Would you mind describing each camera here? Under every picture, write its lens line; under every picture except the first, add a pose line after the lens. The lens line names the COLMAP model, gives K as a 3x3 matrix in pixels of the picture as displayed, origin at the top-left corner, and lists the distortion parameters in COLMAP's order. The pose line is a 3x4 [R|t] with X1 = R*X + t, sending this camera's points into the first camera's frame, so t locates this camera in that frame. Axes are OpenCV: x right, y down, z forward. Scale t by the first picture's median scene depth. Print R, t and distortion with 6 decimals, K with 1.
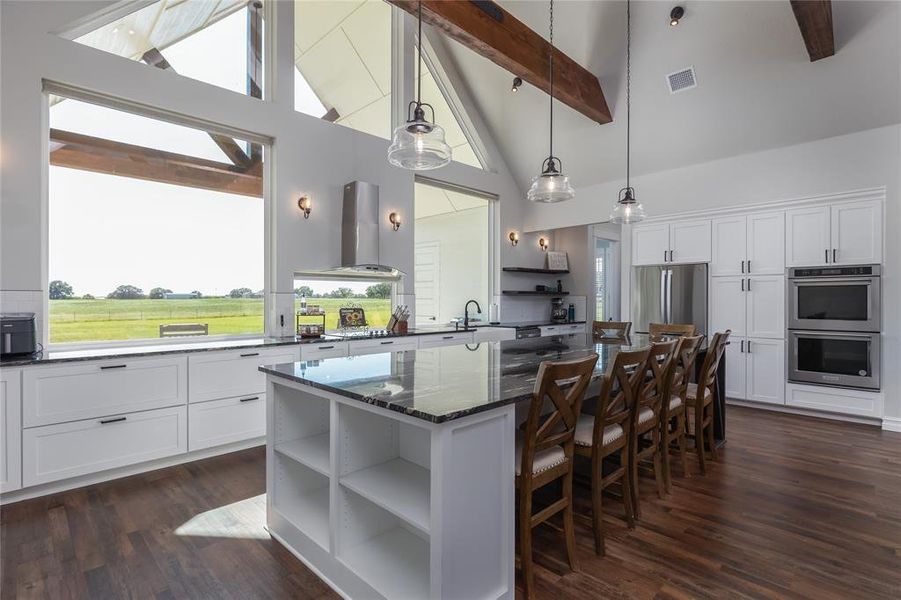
lens RADIAL K [[444.4, 0, 445.9], [0, 444.4, 294.7], [0, 0, 1]] dist [-0.003964, 0.001533]
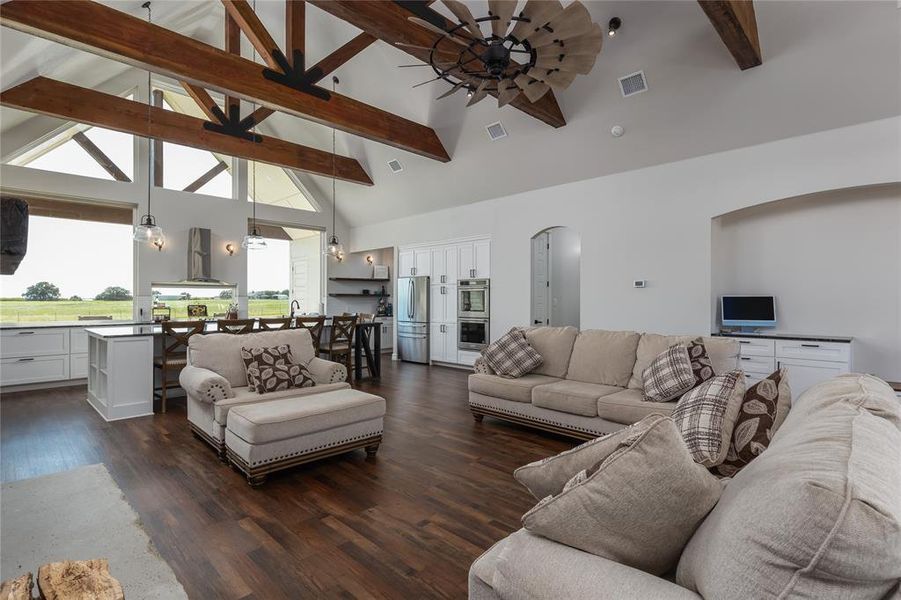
lens RADIAL K [[444.4, 0, 453.7], [0, 444.4, 301.8], [0, 0, 1]] dist [-0.003964, 0.001533]
pose [[0.999821, -0.000866, 0.018895, 0.646821], [0.000616, 0.999912, 0.013216, -0.002389], [-0.018905, -0.013202, 0.999734, -0.585988]]
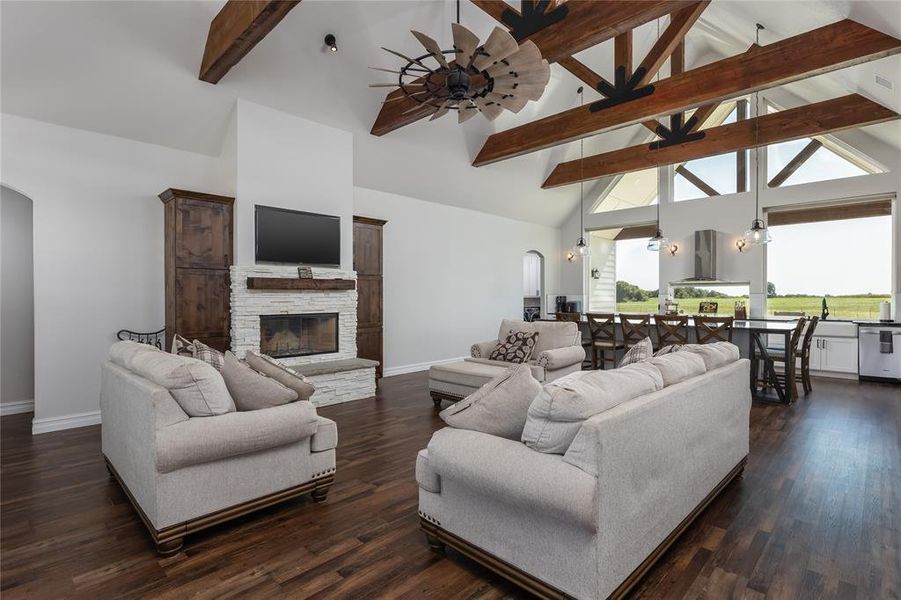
lens RADIAL K [[444.4, 0, 448.1], [0, 444.4, 301.4], [0, 0, 1]] dist [-0.003964, 0.001533]
pose [[0.024815, 0.007782, -0.999662, 1.388236], [0.012889, 0.999884, 0.008104, -0.000927], [0.999609, -0.013086, 0.024712, -0.049909]]
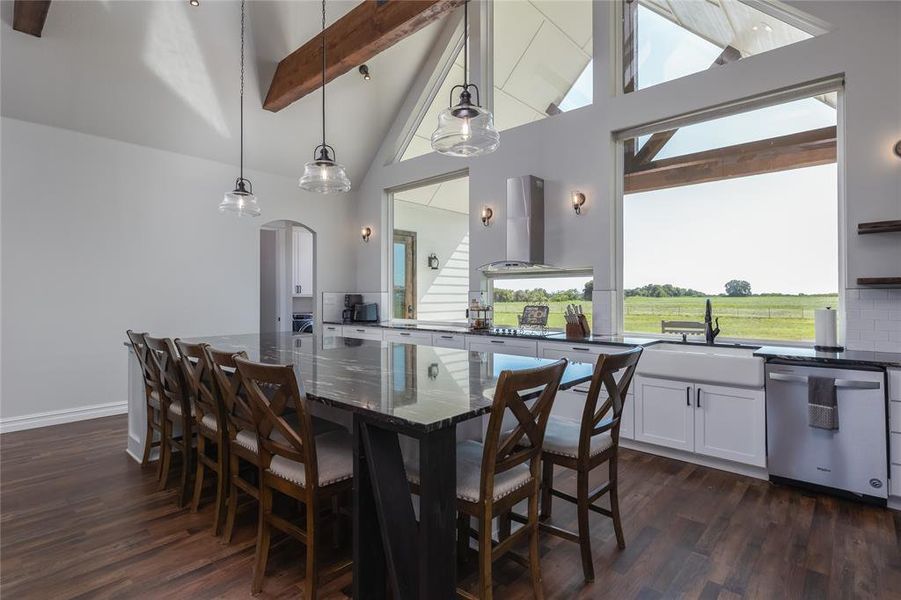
lens RADIAL K [[444.4, 0, 453.0], [0, 444.4, 294.9], [0, 0, 1]] dist [-0.003964, 0.001533]
pose [[0.065206, -0.002839, -0.997868, 0.702947], [0.011185, 0.999935, -0.002114, 0.004958], [0.997809, -0.011023, 0.065233, 0.704226]]
